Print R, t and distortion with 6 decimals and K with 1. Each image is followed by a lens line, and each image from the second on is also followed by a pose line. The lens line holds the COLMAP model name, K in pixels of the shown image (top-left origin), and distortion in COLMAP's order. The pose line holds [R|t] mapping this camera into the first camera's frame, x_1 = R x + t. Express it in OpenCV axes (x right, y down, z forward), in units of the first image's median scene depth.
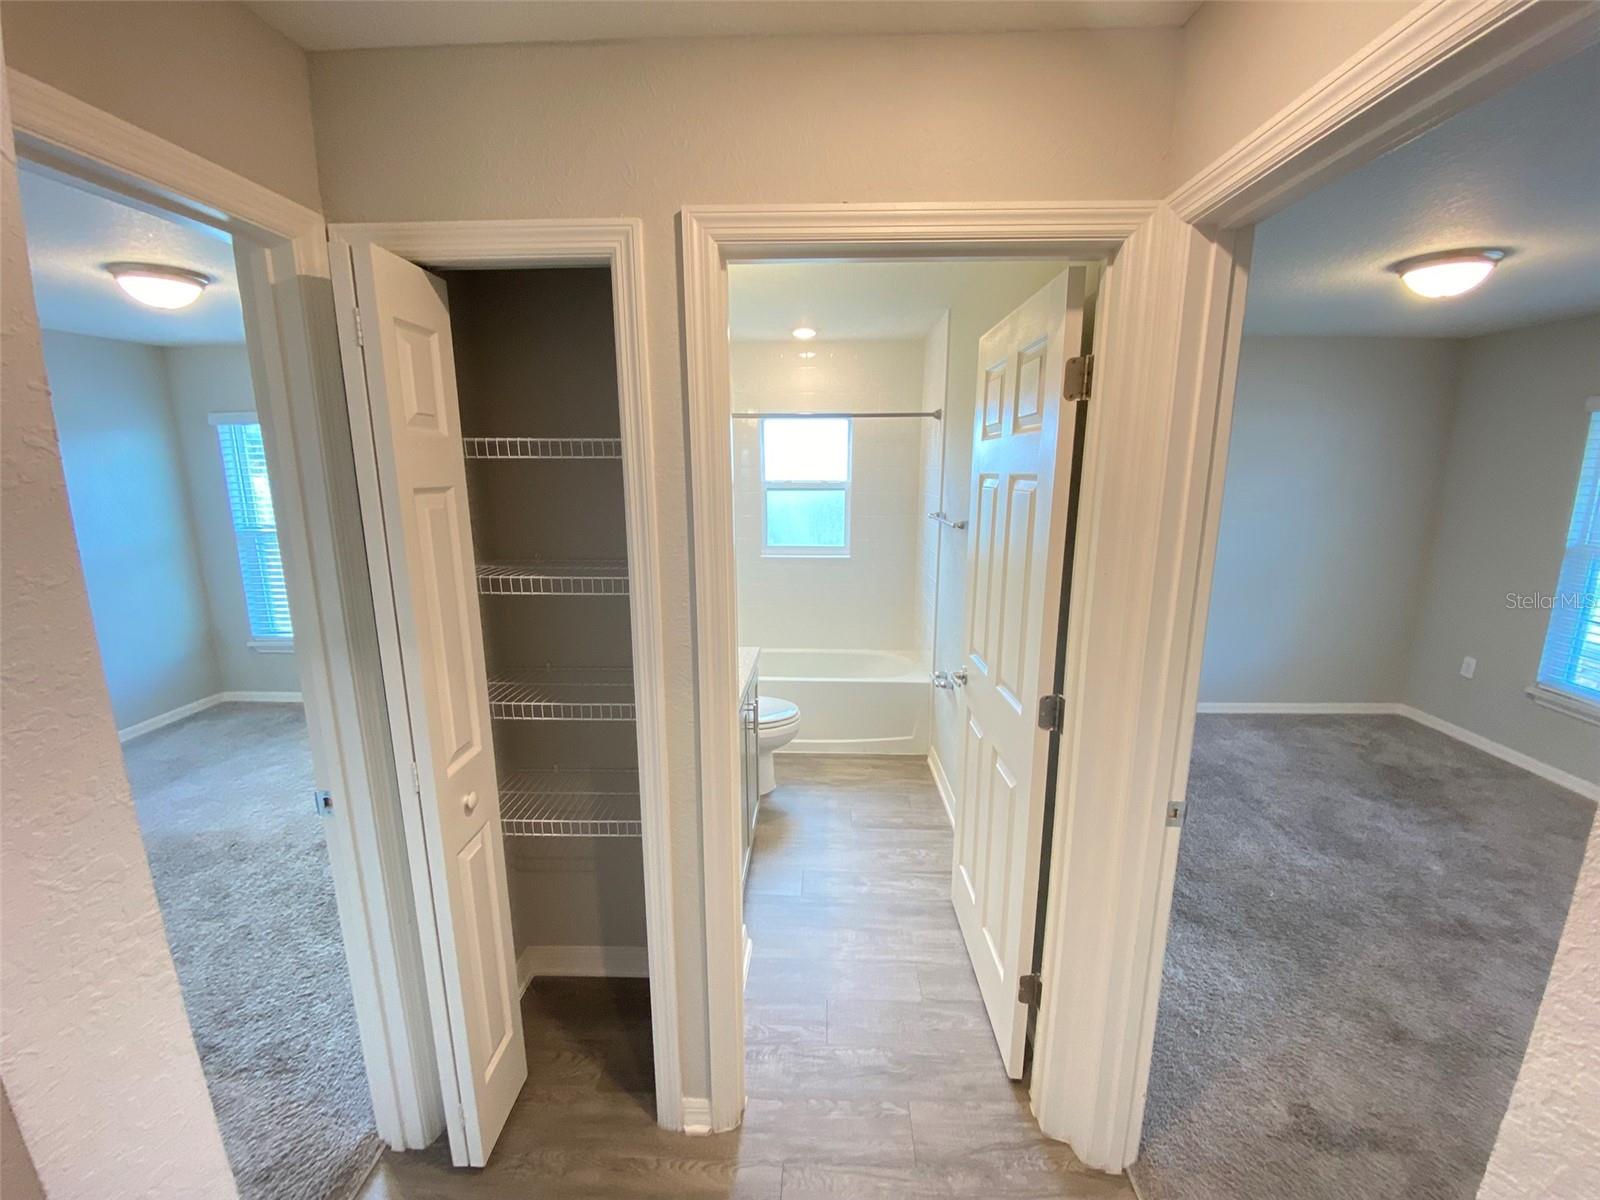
lens RADIAL K [[660.1, 0, 802.1], [0, 660.1, 605.0], [0, 0, 1]] dist [0.019786, -0.023062]
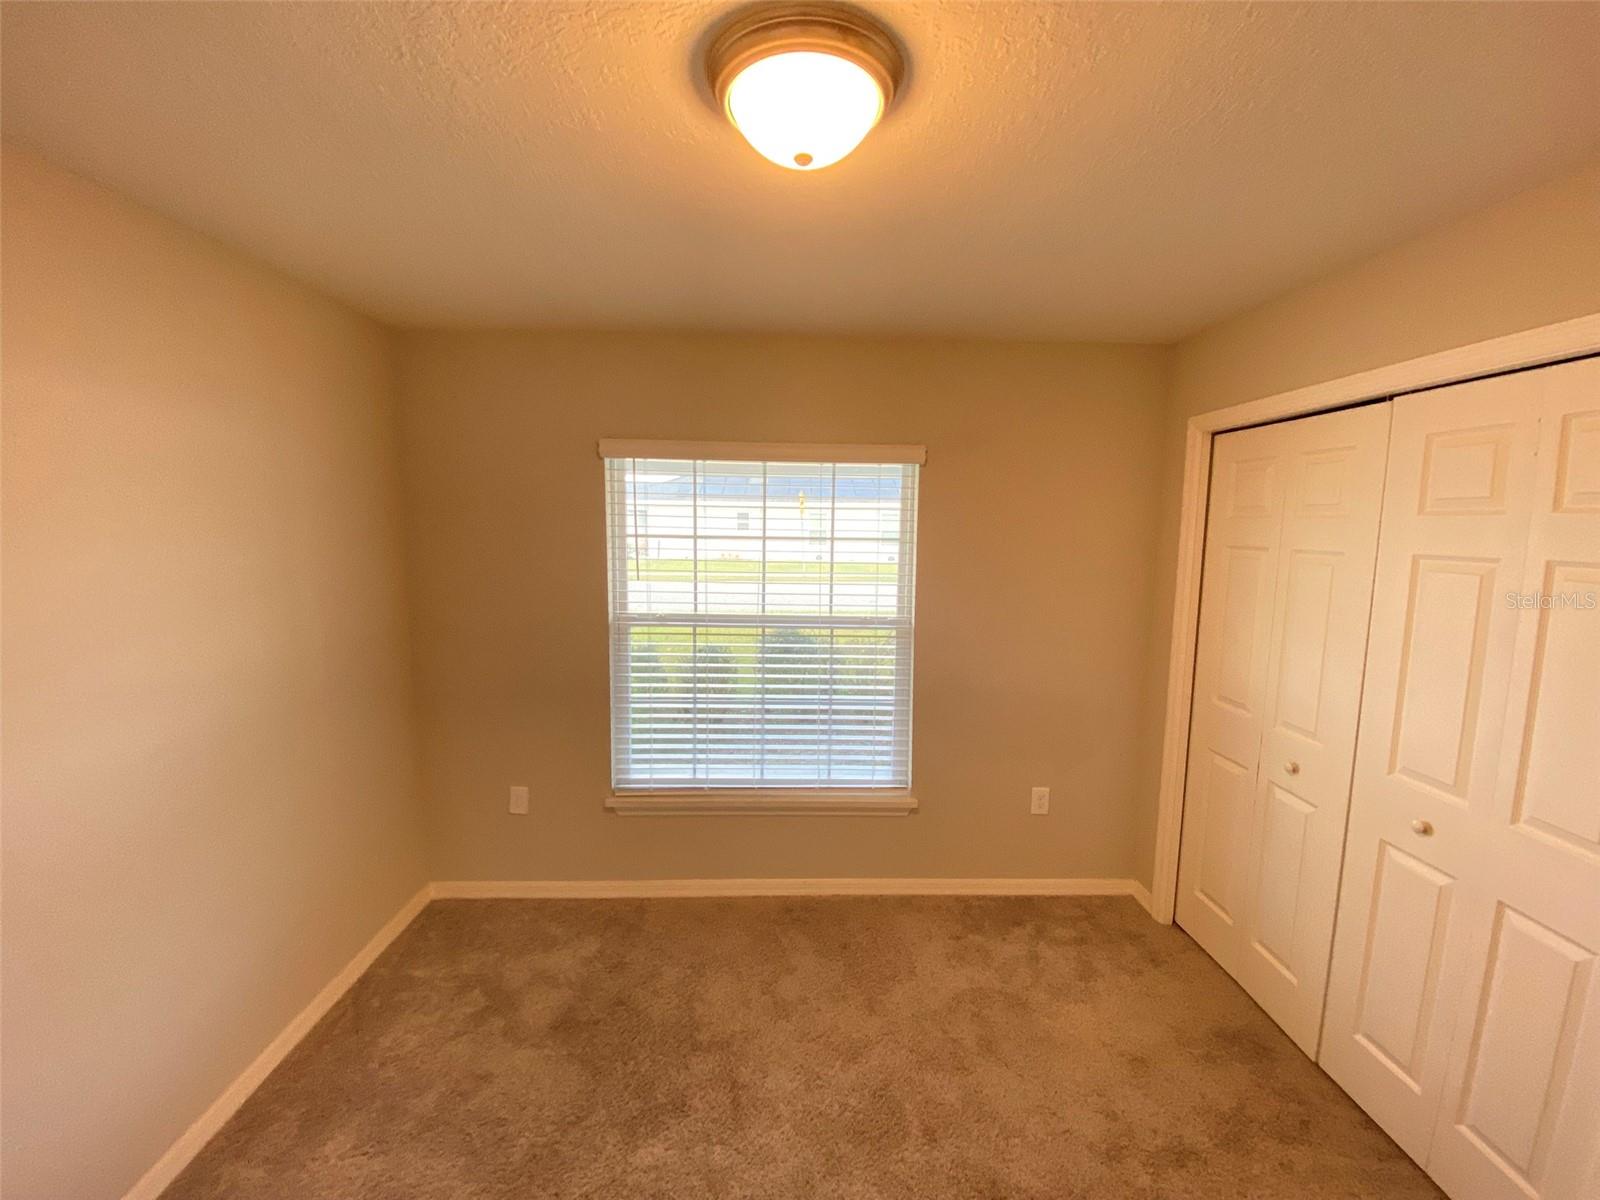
lens RADIAL K [[660.1, 0, 802.1], [0, 660.1, 605.0], [0, 0, 1]] dist [0.019786, -0.023062]
pose [[-0.040088, -0.123768, 0.991501, 0.682124], [0.198202, 0.971596, 0.129297, -0.313186], [-0.979341, 0.201701, -0.014419, 1.454473]]
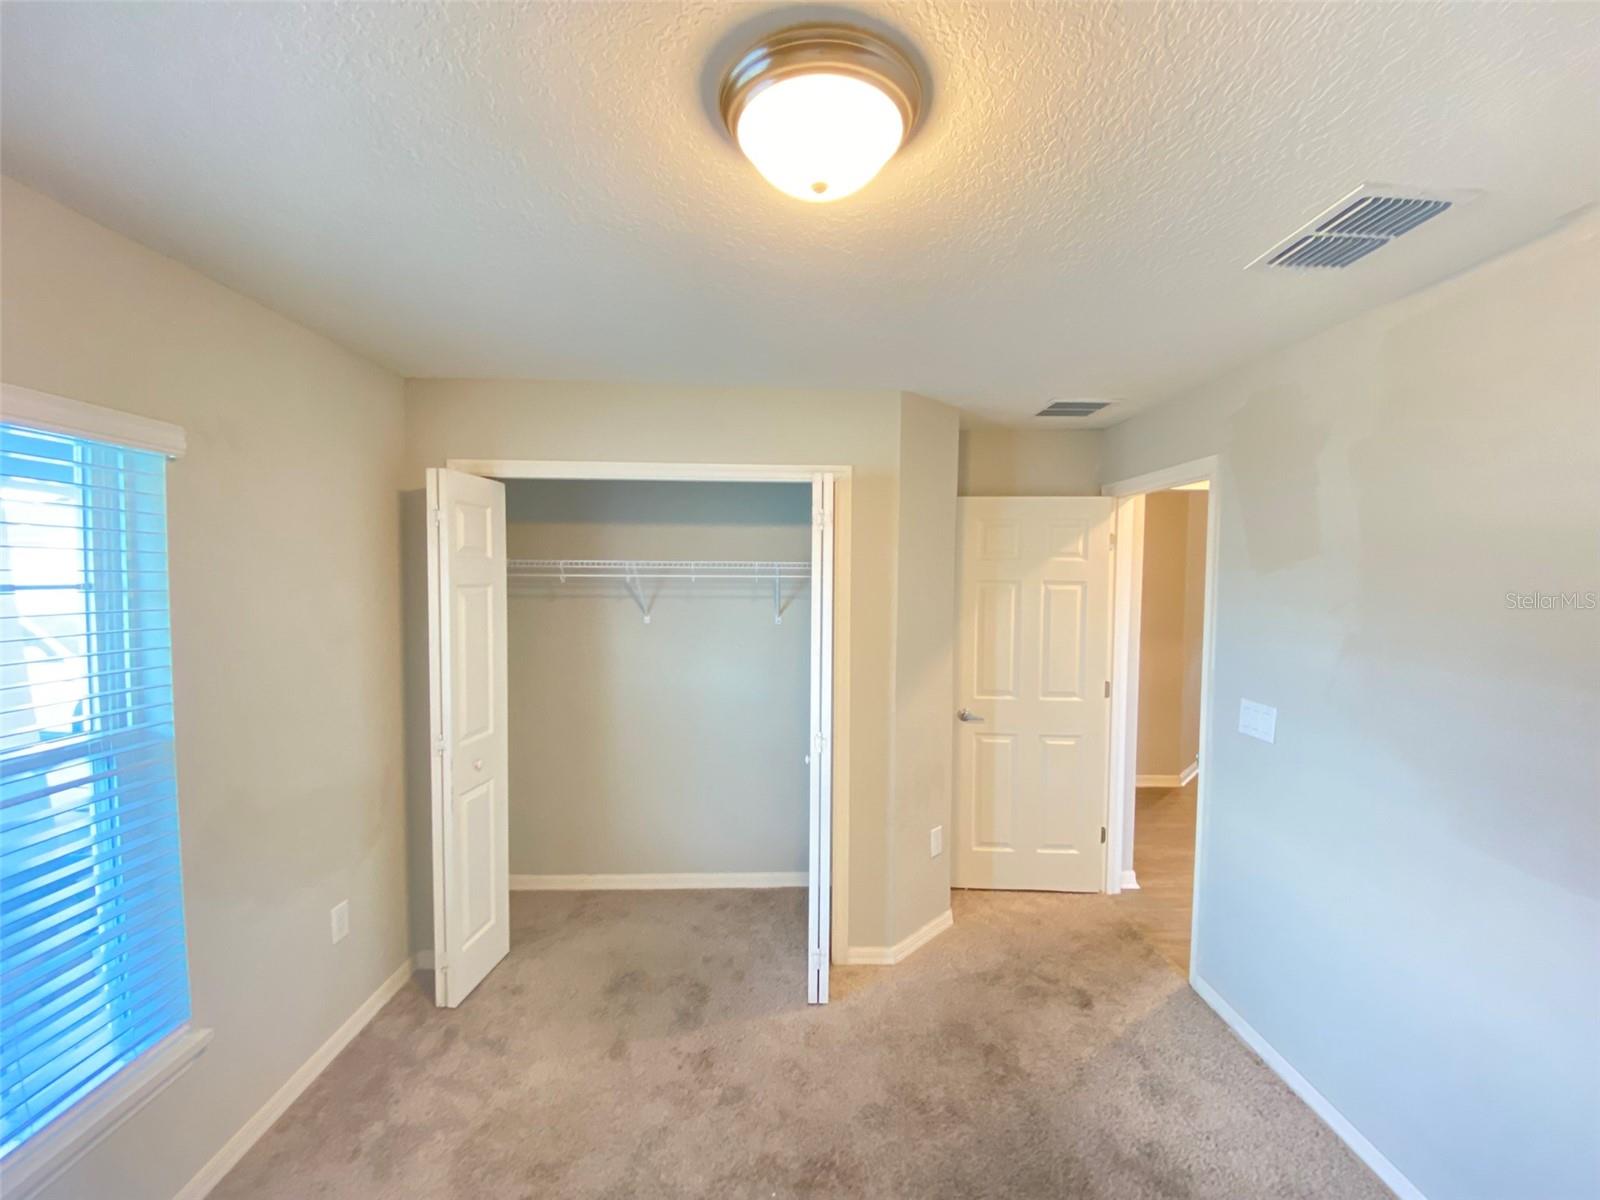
lens RADIAL K [[660.1, 0, 802.1], [0, 660.1, 605.0], [0, 0, 1]] dist [0.019786, -0.023062]
pose [[-0.998468, -0.006494, -0.054949, 1.365251], [-0.019950, 0.968542, 0.248048, -0.413179], [0.051609, 0.248764, -0.967188, 2.012492]]
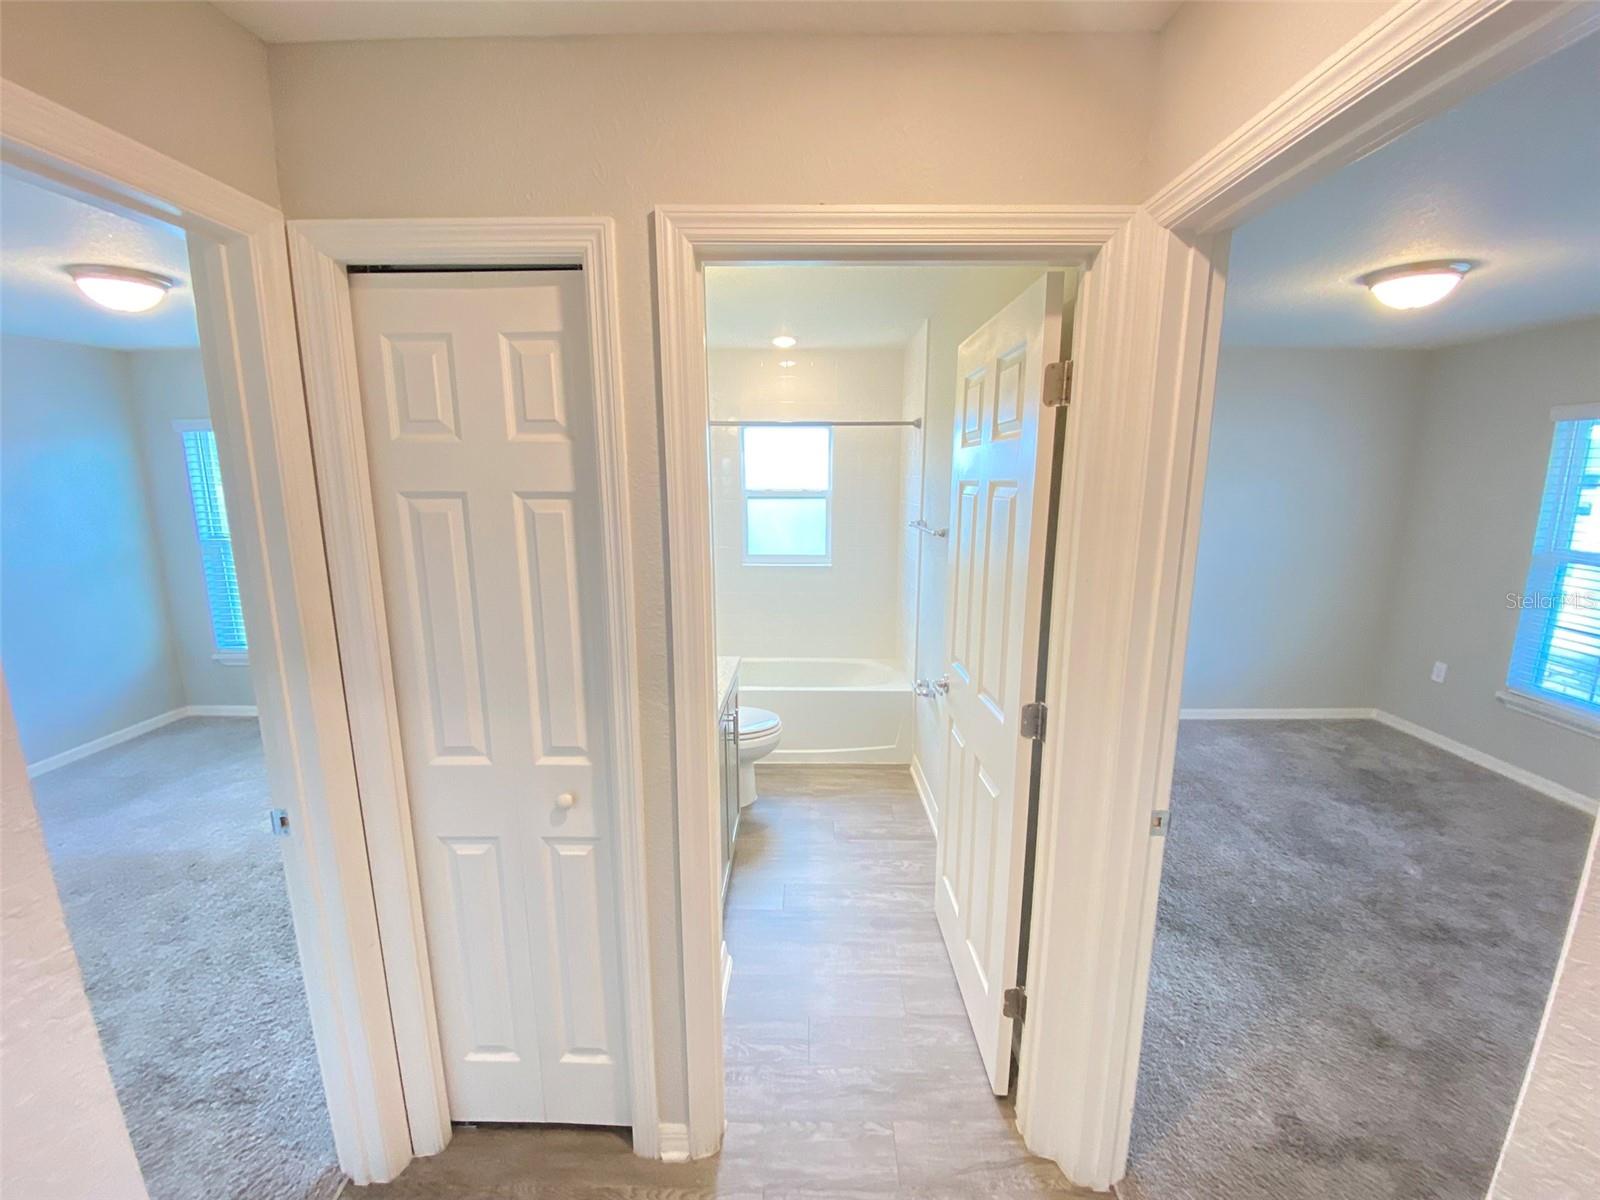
lens RADIAL K [[660.1, 0, 802.1], [0, 660.1, 605.0], [0, 0, 1]] dist [0.019786, -0.023062]
pose [[0.999638, -0.003982, 0.026622, 0.004045], [0.004346, 0.999898, -0.013625, 0.001151], [-0.026565, 0.013736, 0.999553, 0.015057]]
